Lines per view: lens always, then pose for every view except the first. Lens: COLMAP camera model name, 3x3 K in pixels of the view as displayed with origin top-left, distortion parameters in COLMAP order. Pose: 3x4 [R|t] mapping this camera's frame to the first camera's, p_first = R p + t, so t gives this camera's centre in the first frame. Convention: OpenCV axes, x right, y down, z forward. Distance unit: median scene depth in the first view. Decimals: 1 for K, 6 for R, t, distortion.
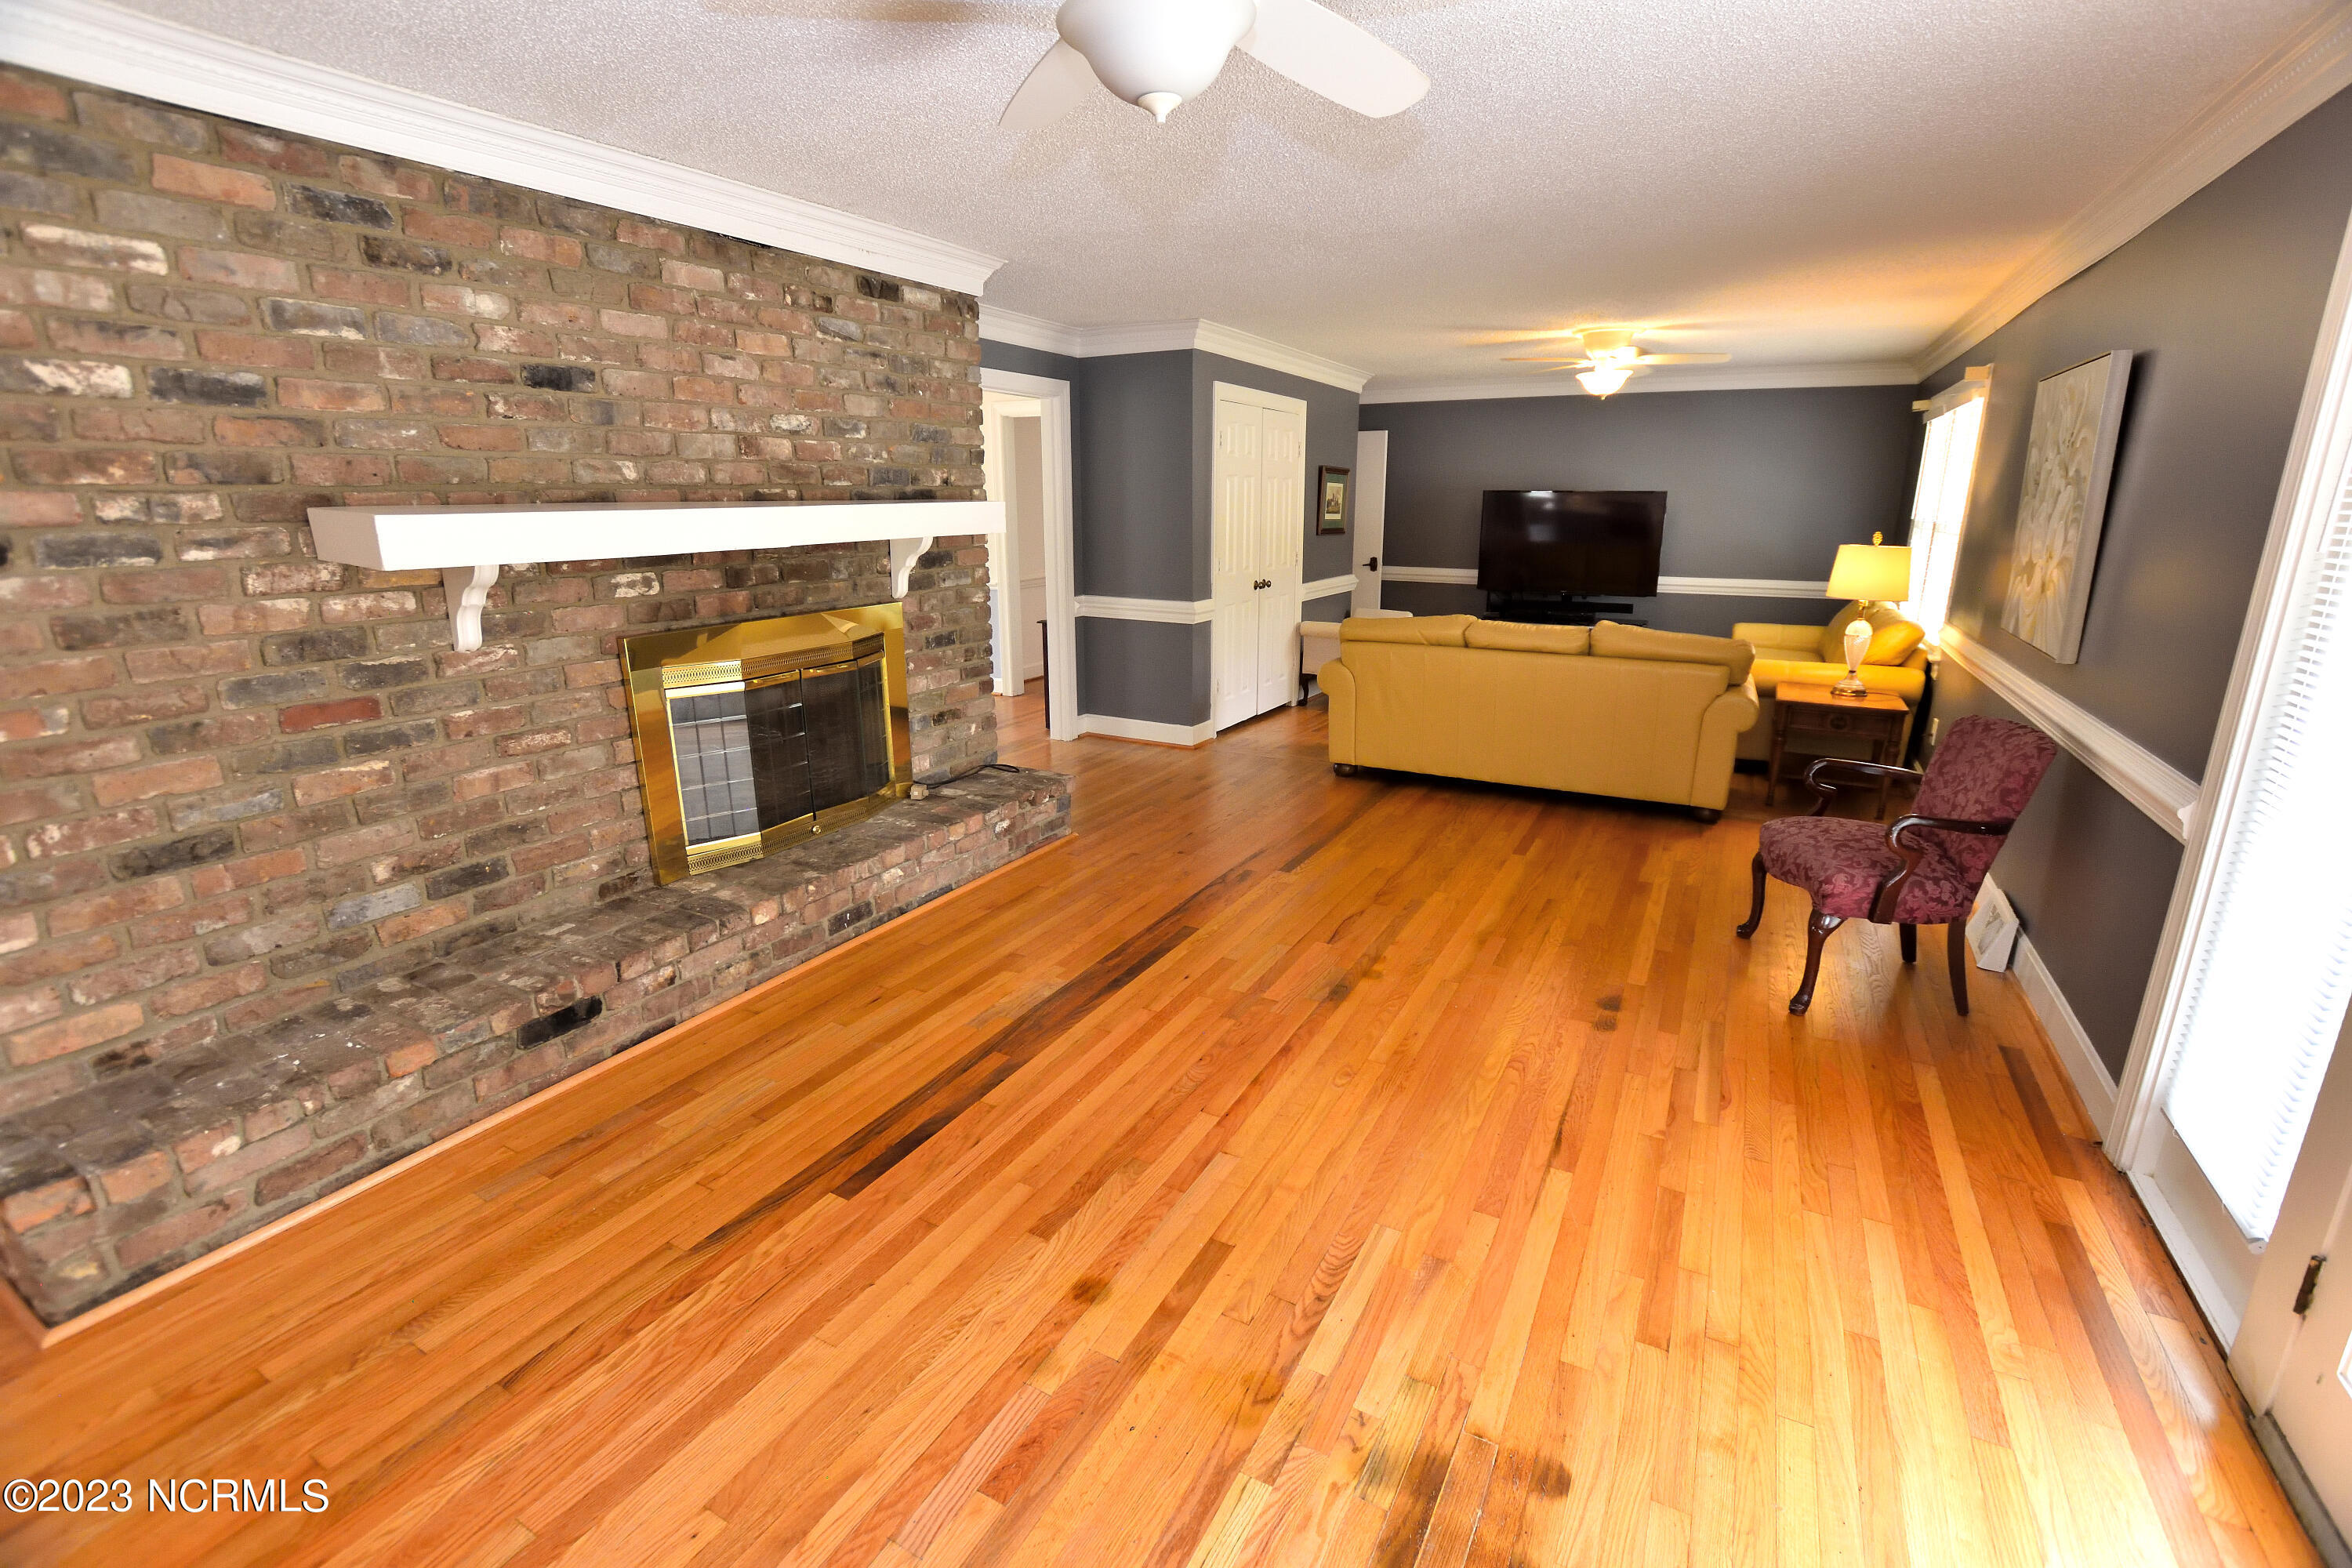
lens RADIAL K [[1044.4, 0, 1180.4], [0, 1044.4, 778.7], [0, 0, 1]] dist [-0.030475, 0.003814]
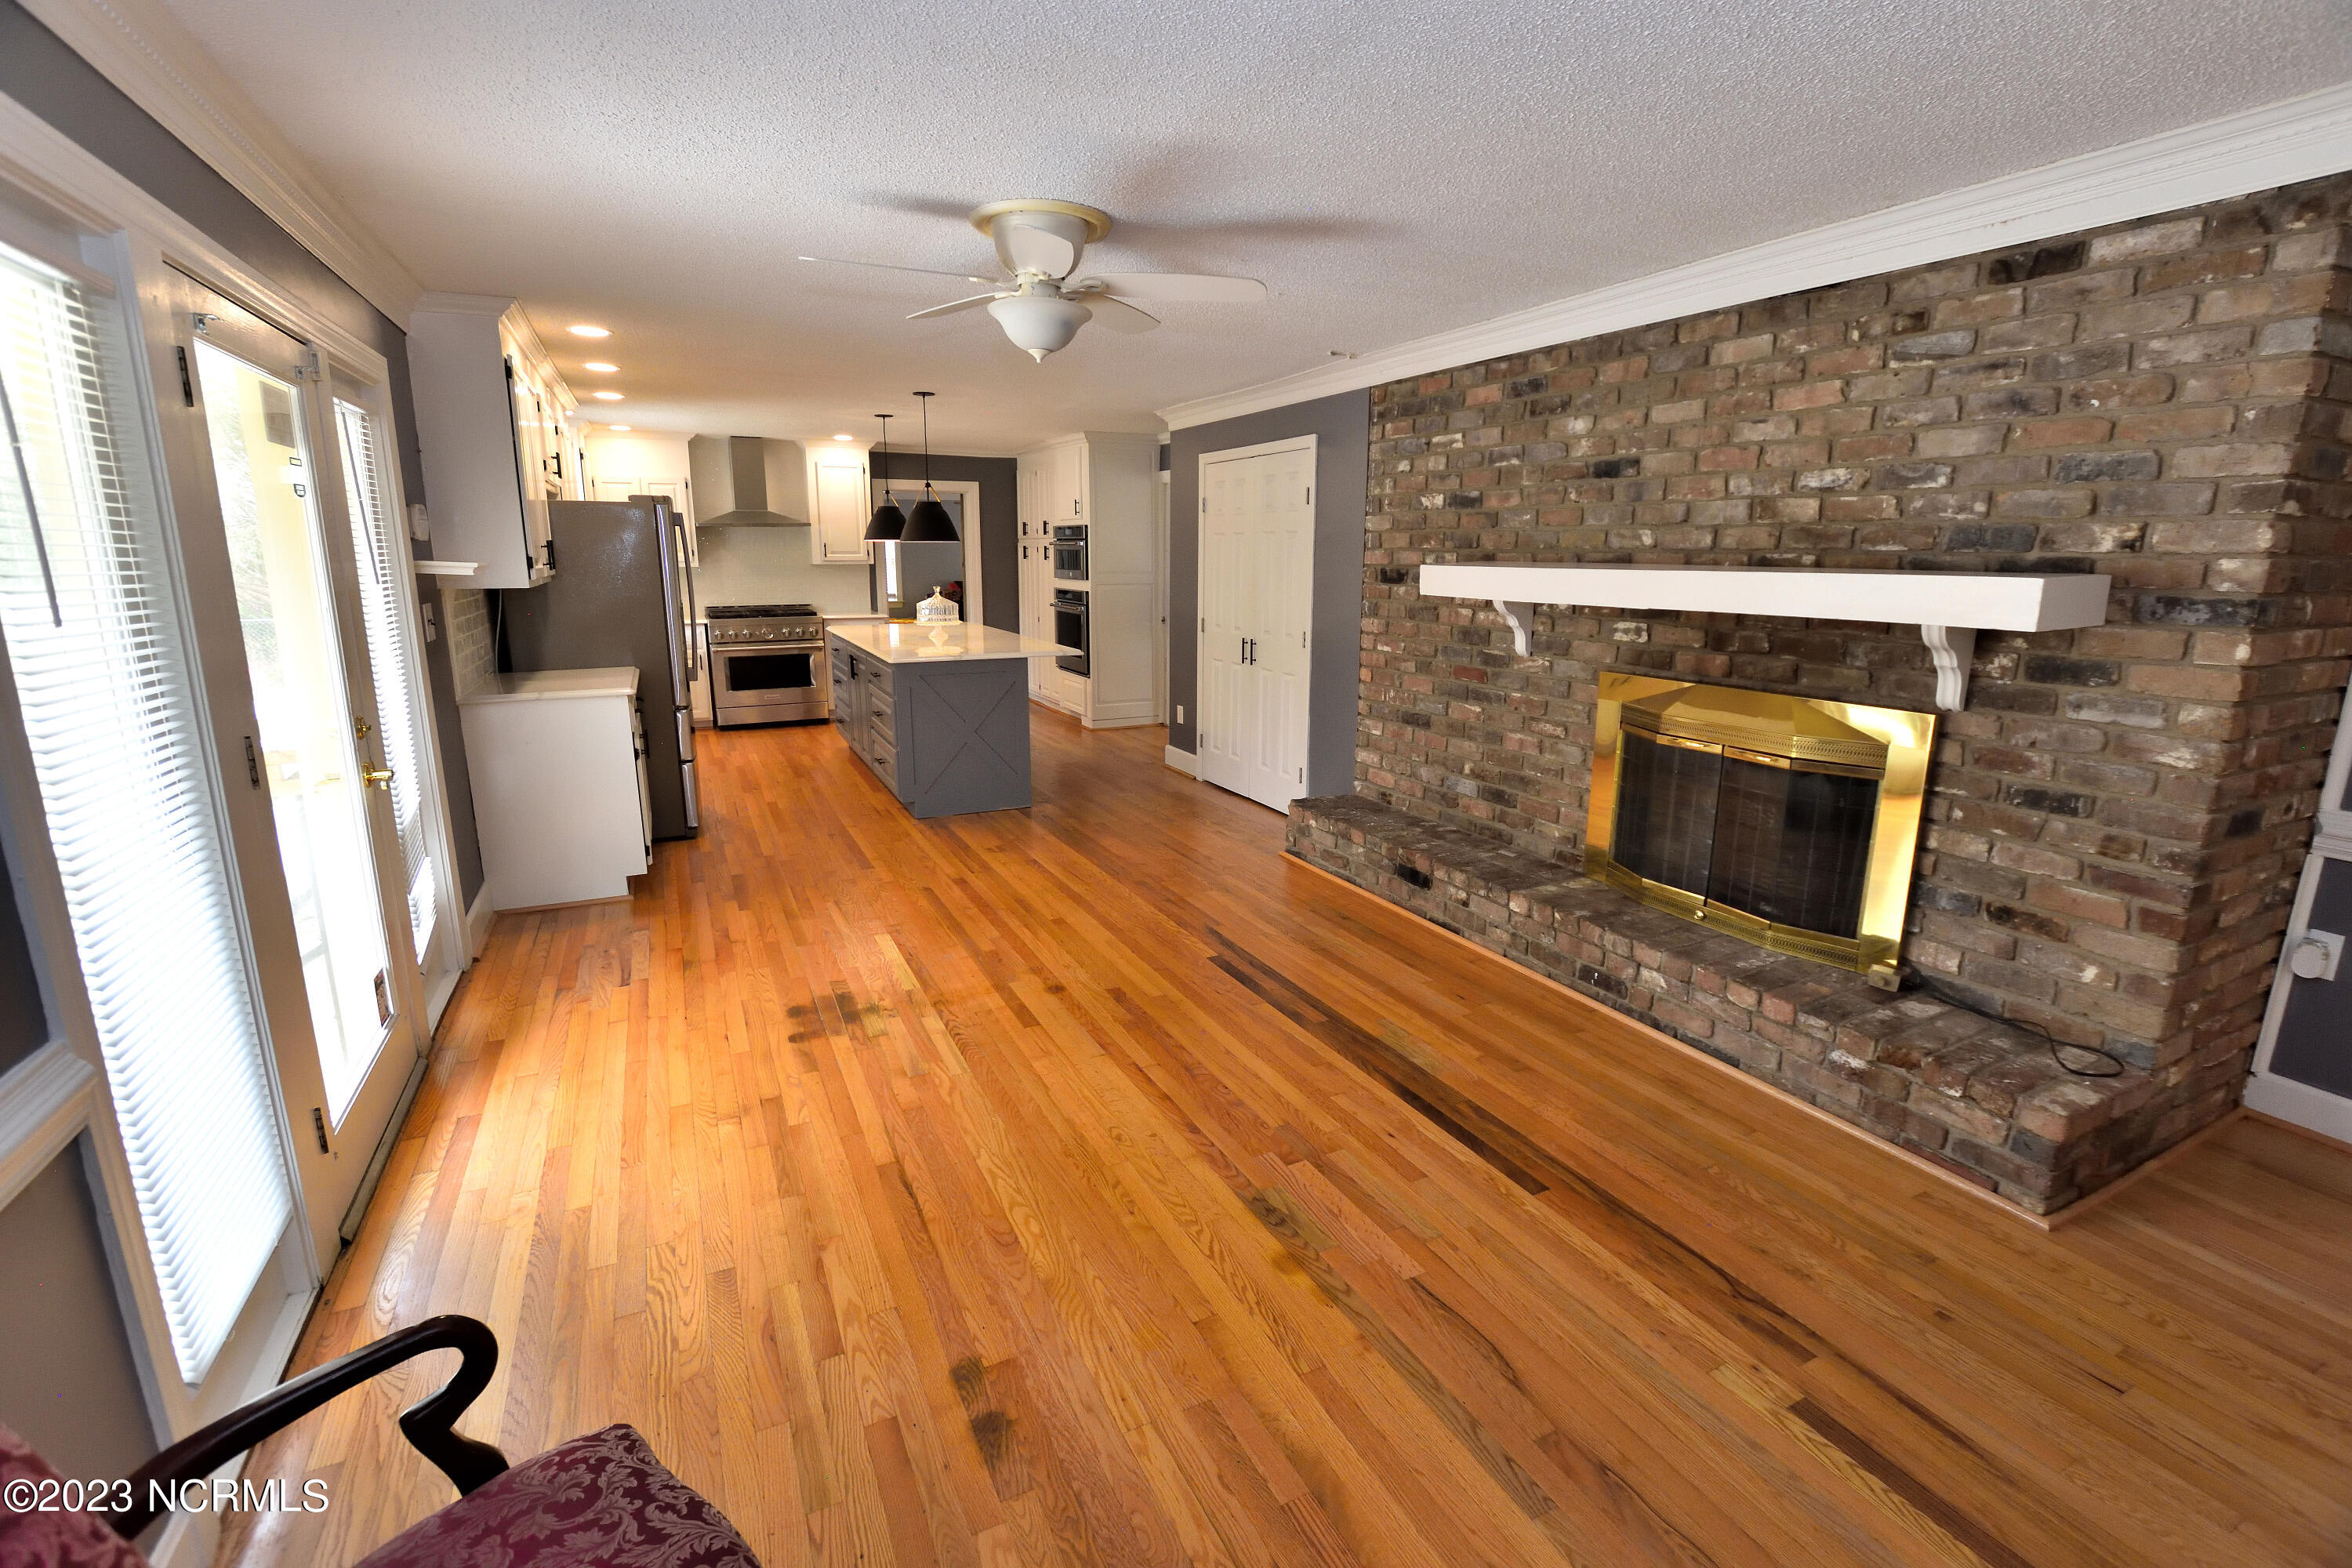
lens RADIAL K [[1044.4, 0, 1180.3], [0, 1044.4, 779.0], [0, 0, 1]] dist [-0.030475, 0.003814]
pose [[-0.579171, 0.170872, -0.797097, 0.797759], [-0.219036, 0.909212, 0.354058, -0.360744], [0.785229, 0.379653, -0.489162, 1.304964]]
